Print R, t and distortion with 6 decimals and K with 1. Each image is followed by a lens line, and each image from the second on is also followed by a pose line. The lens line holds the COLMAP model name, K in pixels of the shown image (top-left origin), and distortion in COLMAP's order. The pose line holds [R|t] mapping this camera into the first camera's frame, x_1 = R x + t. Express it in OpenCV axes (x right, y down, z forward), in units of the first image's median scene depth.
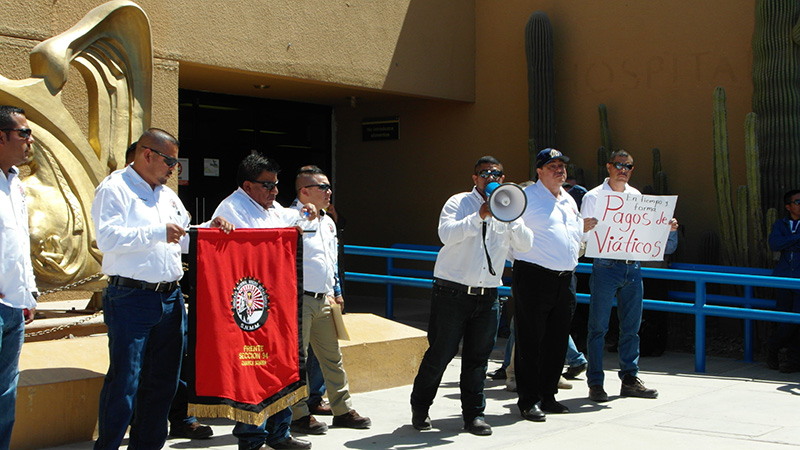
lens RADIAL K [[1236.9, 0, 401.2], [0, 1236.9, 226.0], [0, 0, 1]] dist [-0.066662, 0.000000]
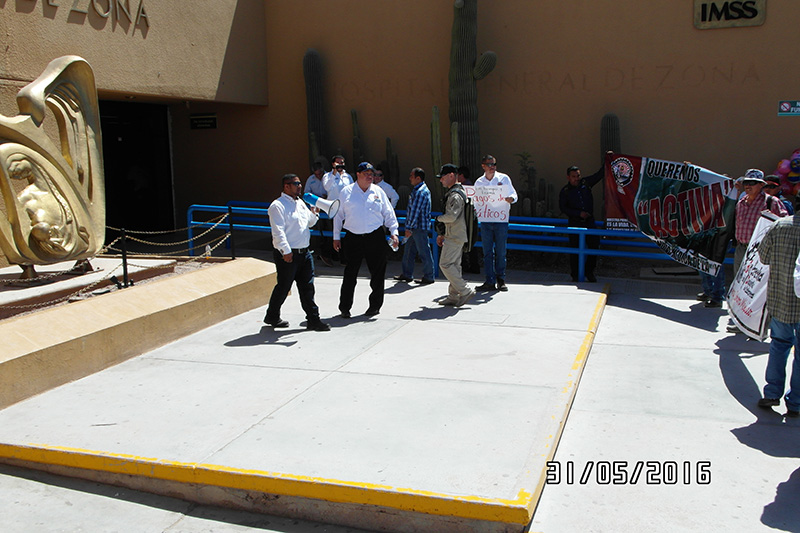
lens RADIAL K [[780.3, 0, 401.7], [0, 780.3, 265.8], [0, 0, 1]] dist [0.008612, 0.000000]
pose [[0.950445, -0.062034, 0.304640, -0.156733], [0.017722, 0.989108, 0.146123, -0.067448], [-0.310386, -0.133484, 0.941192, -0.022660]]
